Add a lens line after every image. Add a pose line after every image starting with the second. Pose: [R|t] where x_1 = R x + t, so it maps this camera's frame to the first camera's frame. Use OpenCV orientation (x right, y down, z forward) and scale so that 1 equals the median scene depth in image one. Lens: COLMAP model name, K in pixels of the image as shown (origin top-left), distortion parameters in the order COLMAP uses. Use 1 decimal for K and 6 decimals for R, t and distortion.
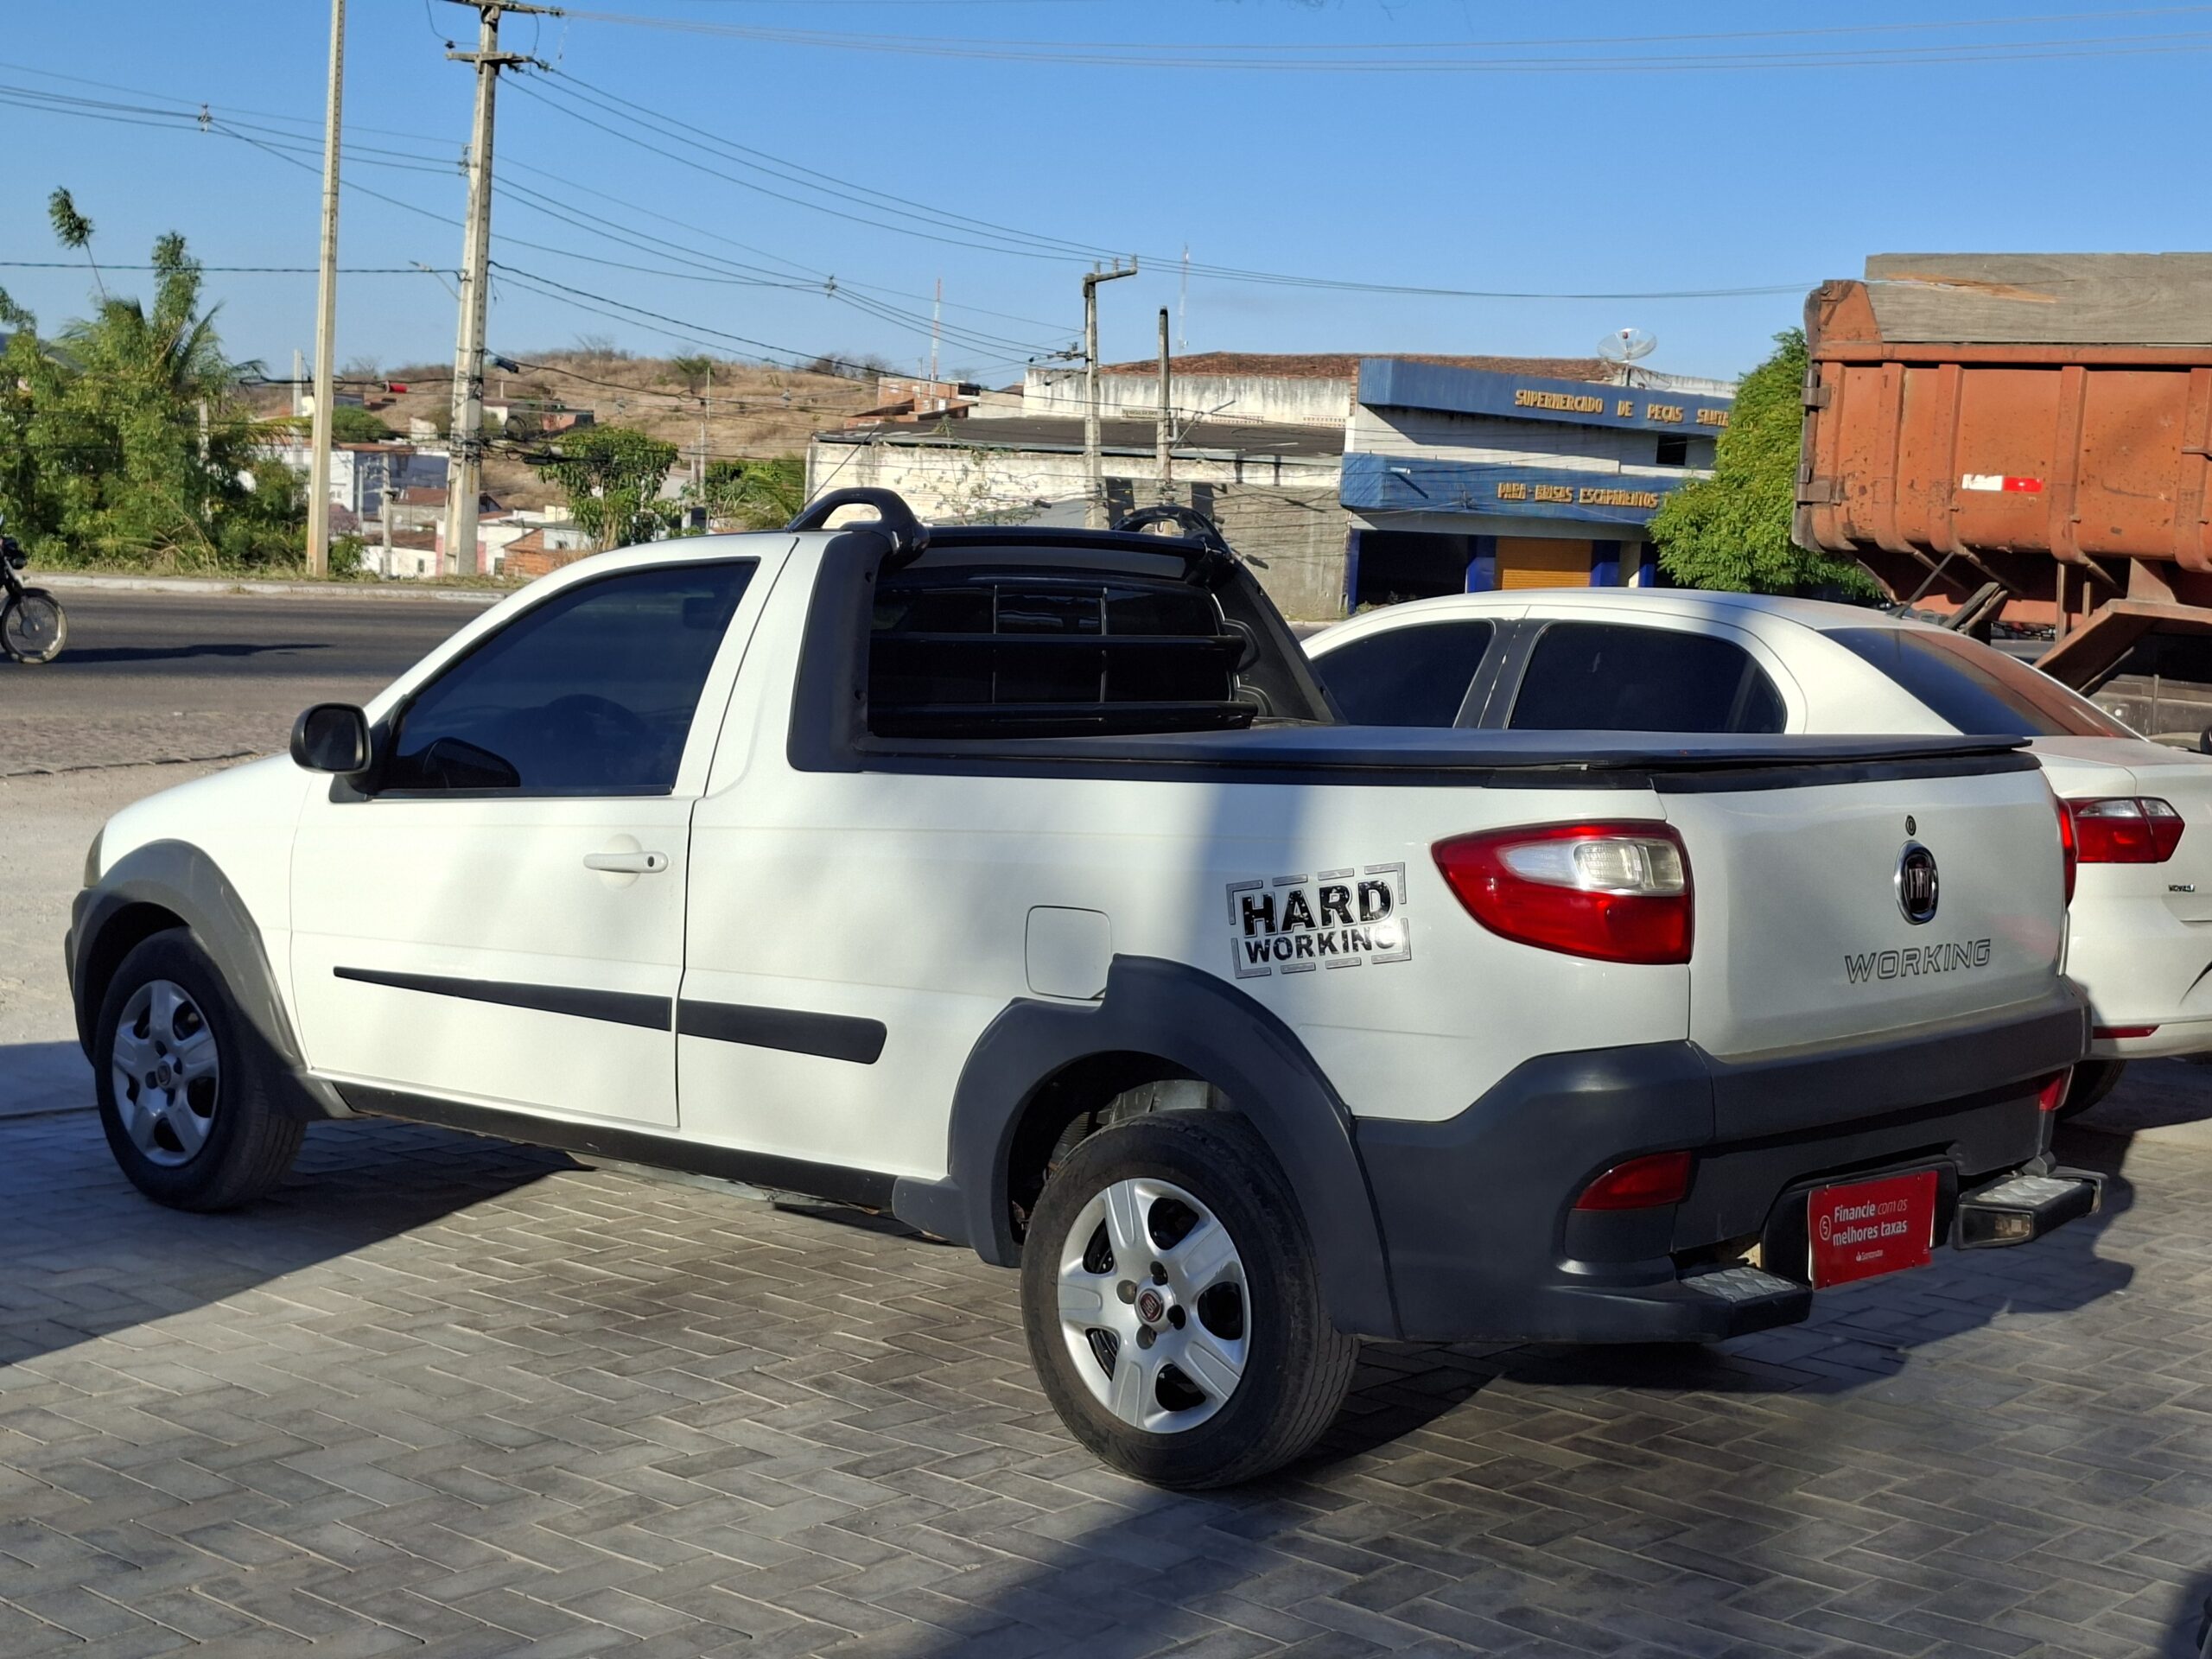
lens RADIAL K [[3064.7, 0, 1104.8], [0, 3064.7, 880.3], [0, 0, 1]] dist [0.177944, -0.325914]
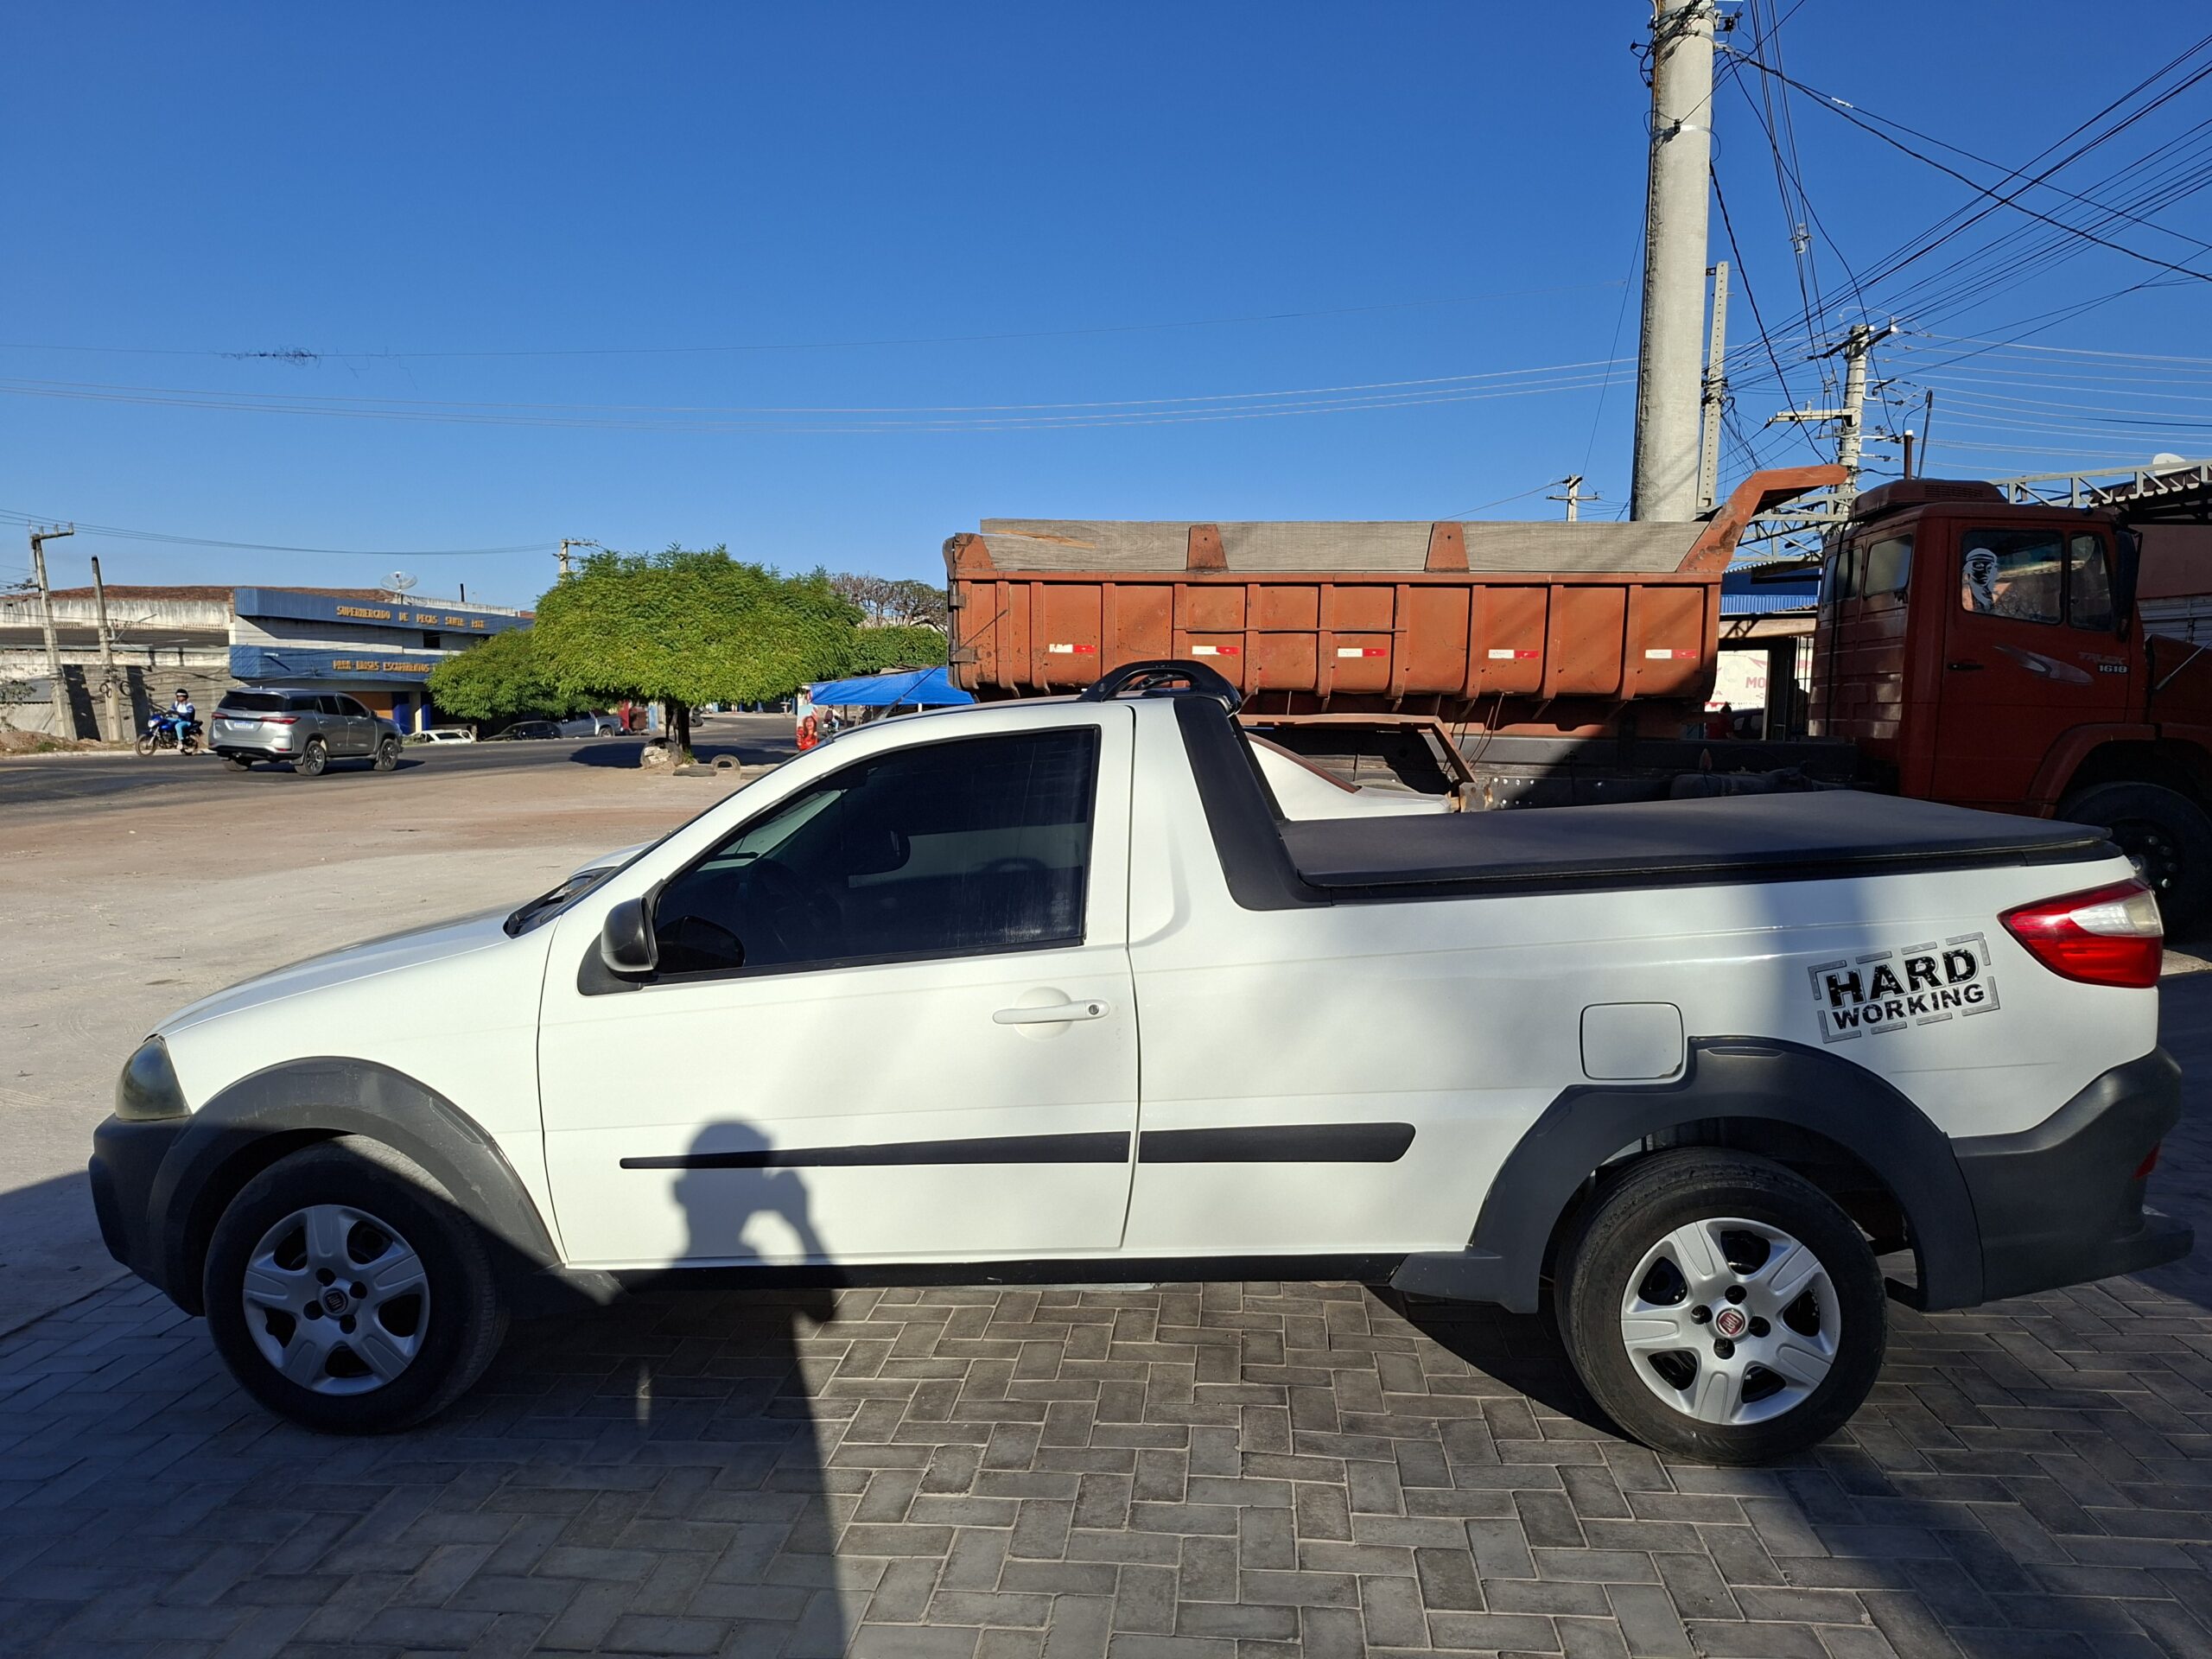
lens RADIAL K [[1539.1, 0, 1106.0], [0, 1539.1, 829.5], [0, 0, 1]] dist [0.098965, -0.114181]
pose [[0.806809, -0.097707, 0.582677, -0.369588], [0.106313, 0.994142, 0.019498, -0.064667], [-0.581169, 0.046215, 0.812470, 0.450769]]
